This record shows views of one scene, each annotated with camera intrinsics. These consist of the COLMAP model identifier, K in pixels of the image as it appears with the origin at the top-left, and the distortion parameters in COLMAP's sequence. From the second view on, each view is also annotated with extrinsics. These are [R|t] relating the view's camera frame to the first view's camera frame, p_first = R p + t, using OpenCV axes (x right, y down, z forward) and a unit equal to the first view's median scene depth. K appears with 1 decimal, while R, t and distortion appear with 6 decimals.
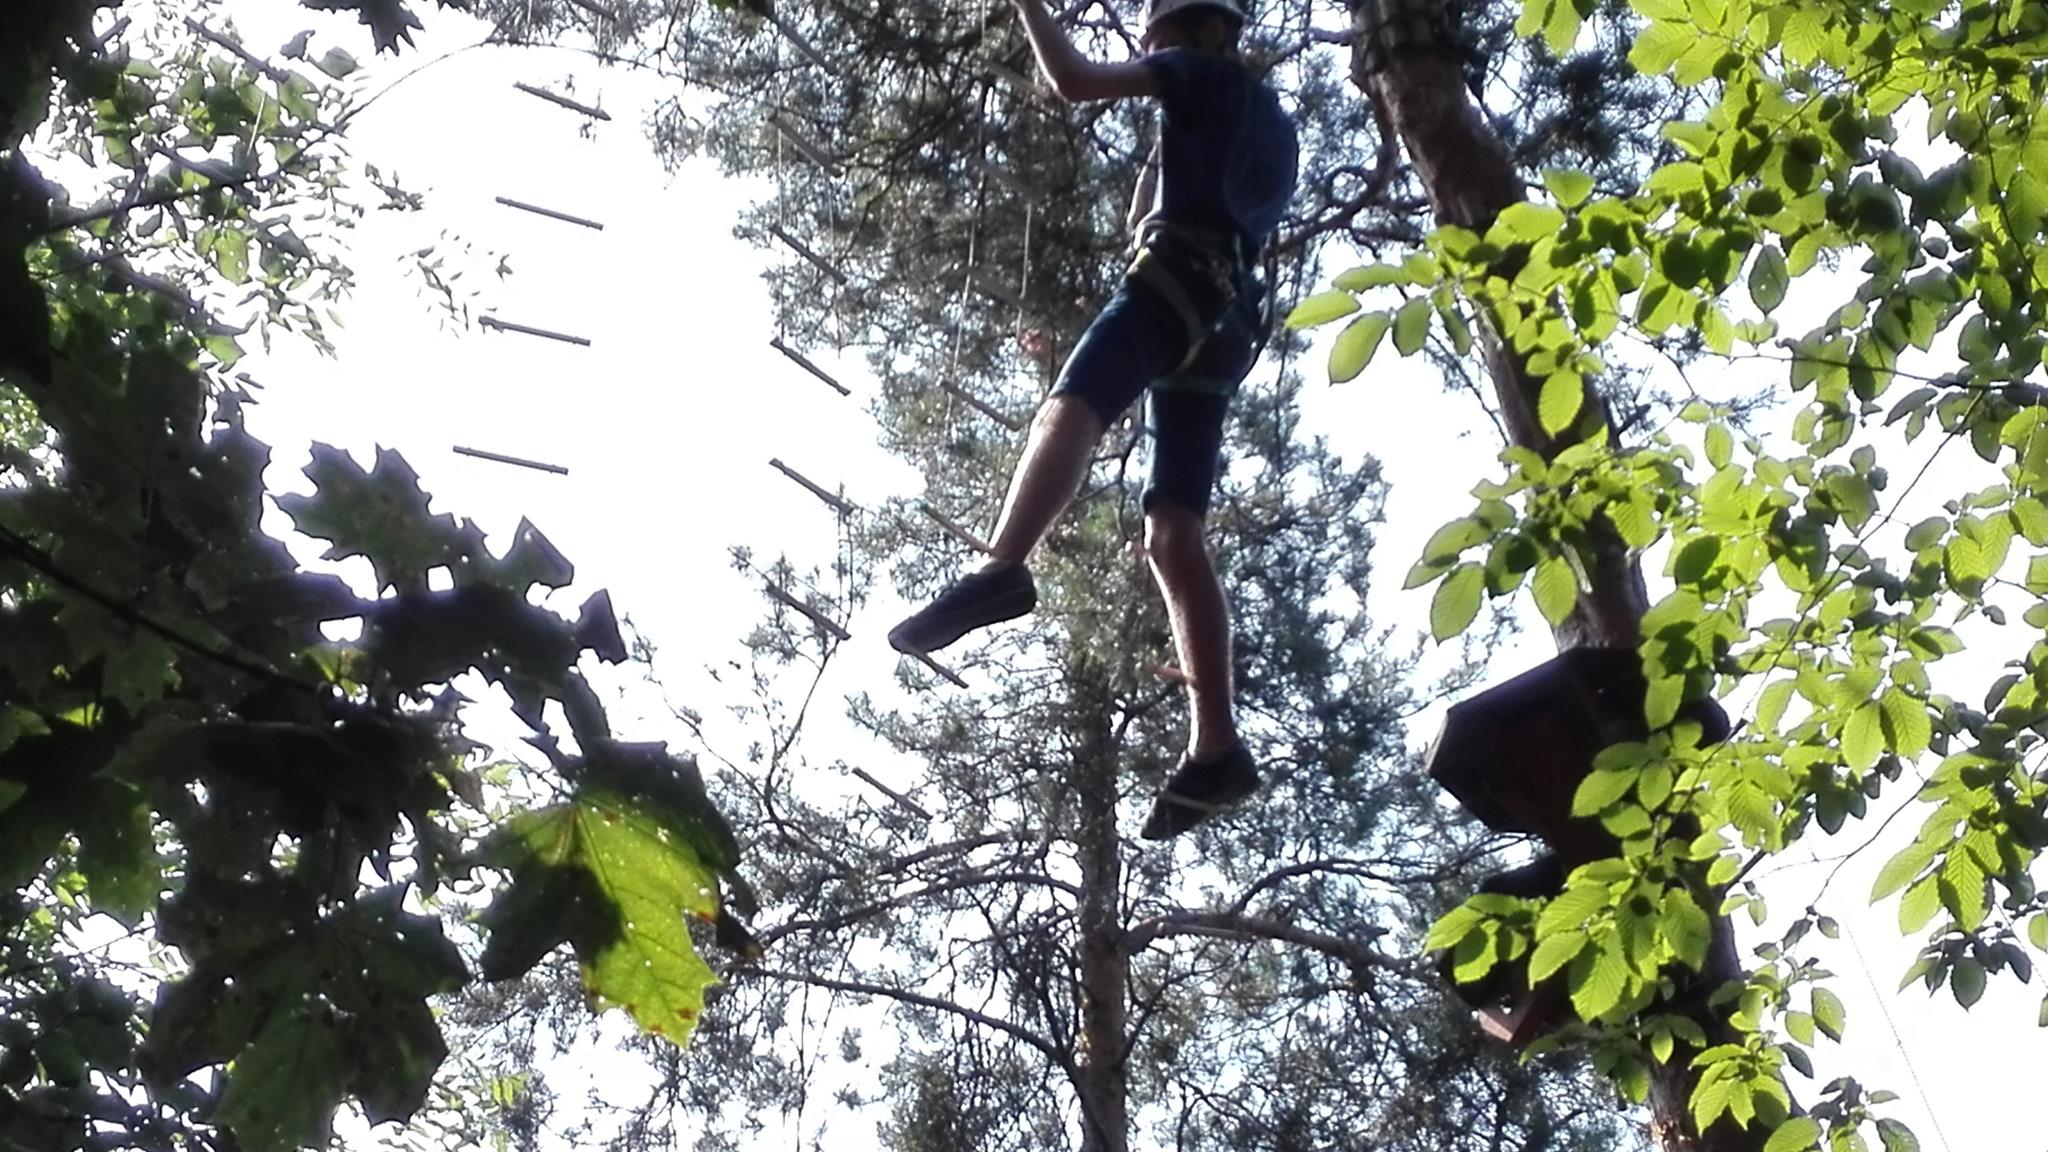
lens RADIAL K [[1616.3, 0, 873.4], [0, 1616.3, 497.8], [0, 0, 1]] dist [0.002174, 0.003249]
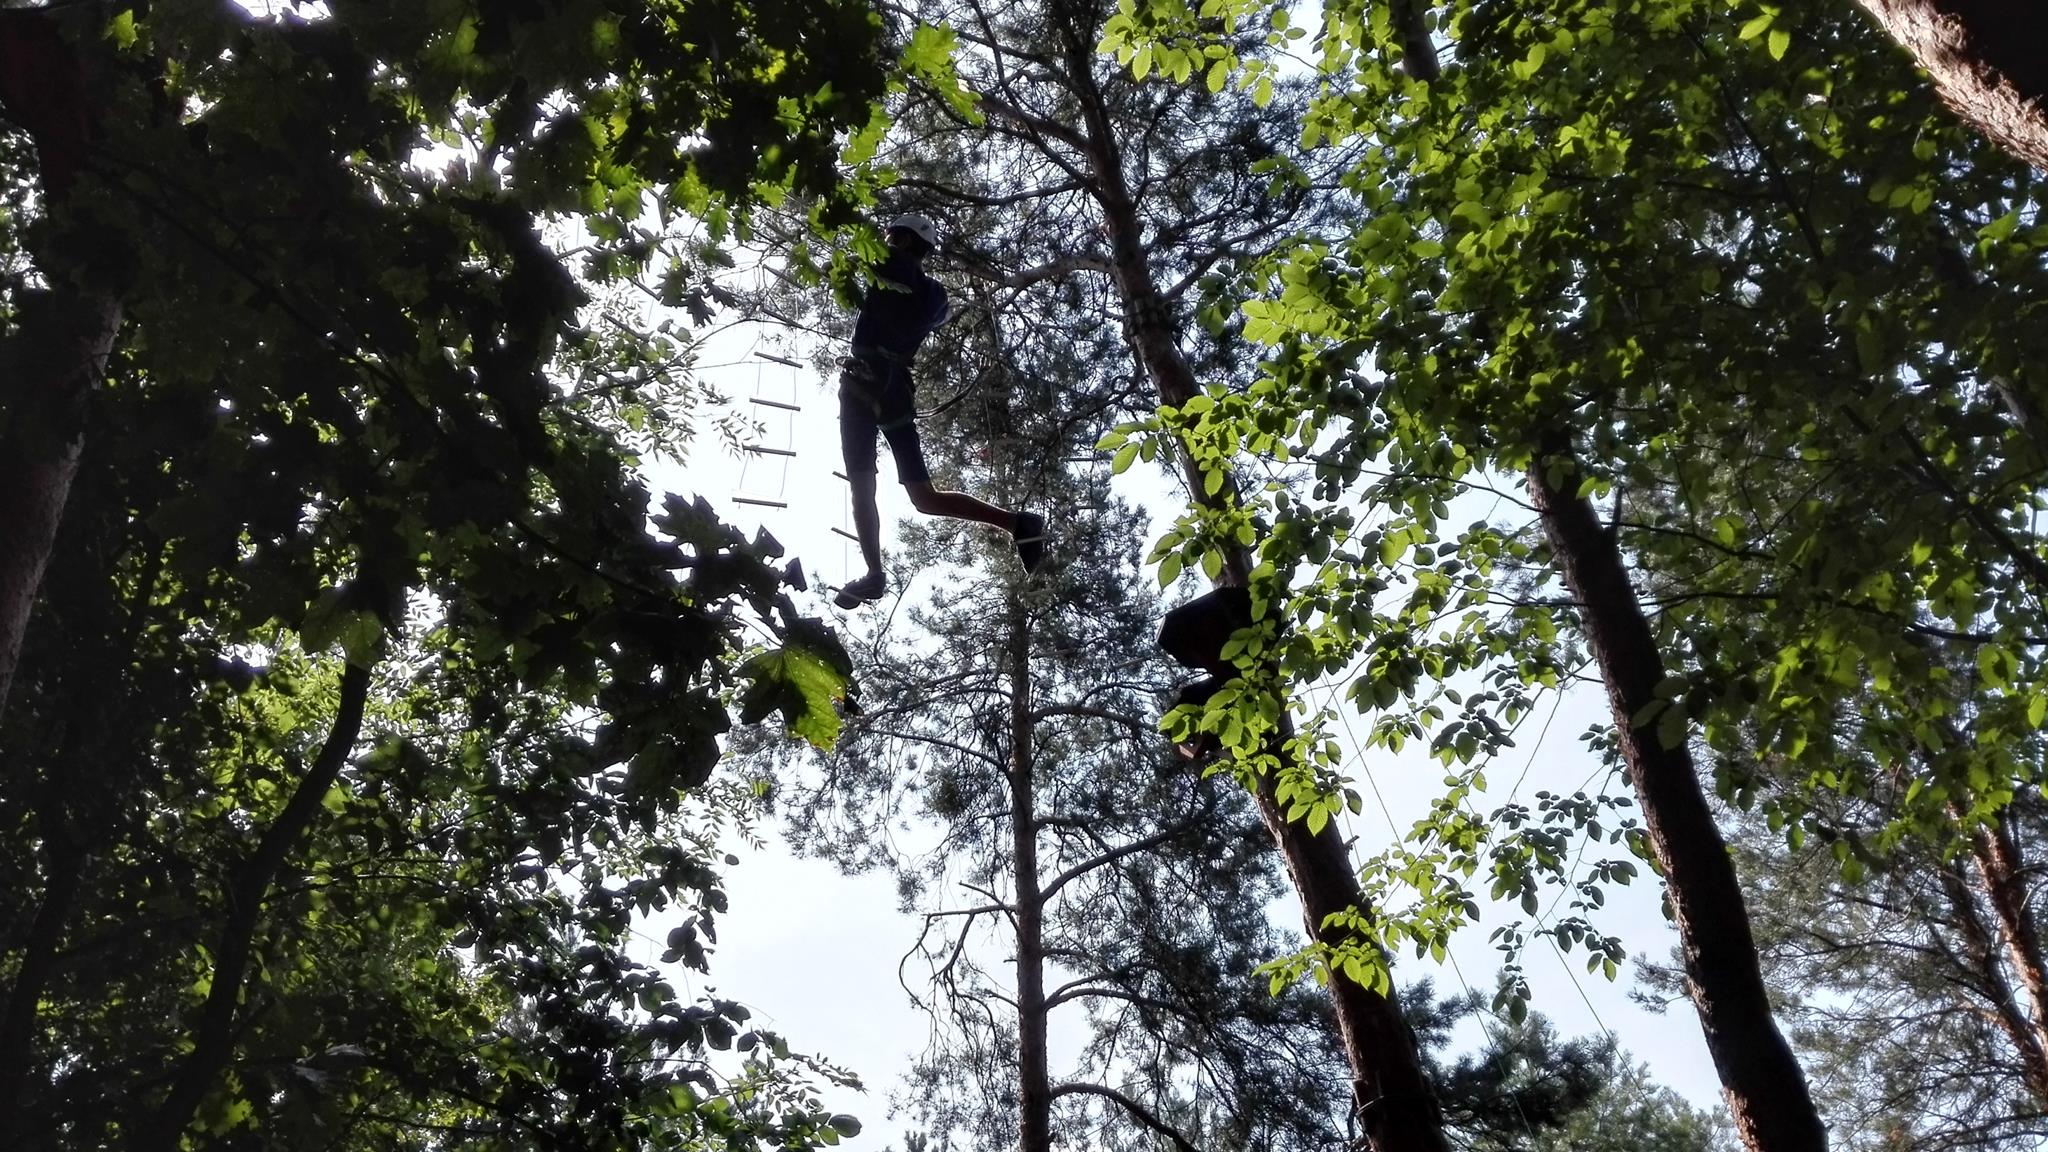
lens RADIAL K [[1613.2, 0, 1024.0], [0, 1613.2, 576.0], [0, 0, 1]] dist [0.004560, 0.001164]
pose [[0.999756, 0.001941, -0.021991, 0.194049], [-0.000007, 0.996155, 0.087608, -0.120599], [0.022076, -0.087587, 0.995912, -1.232013]]
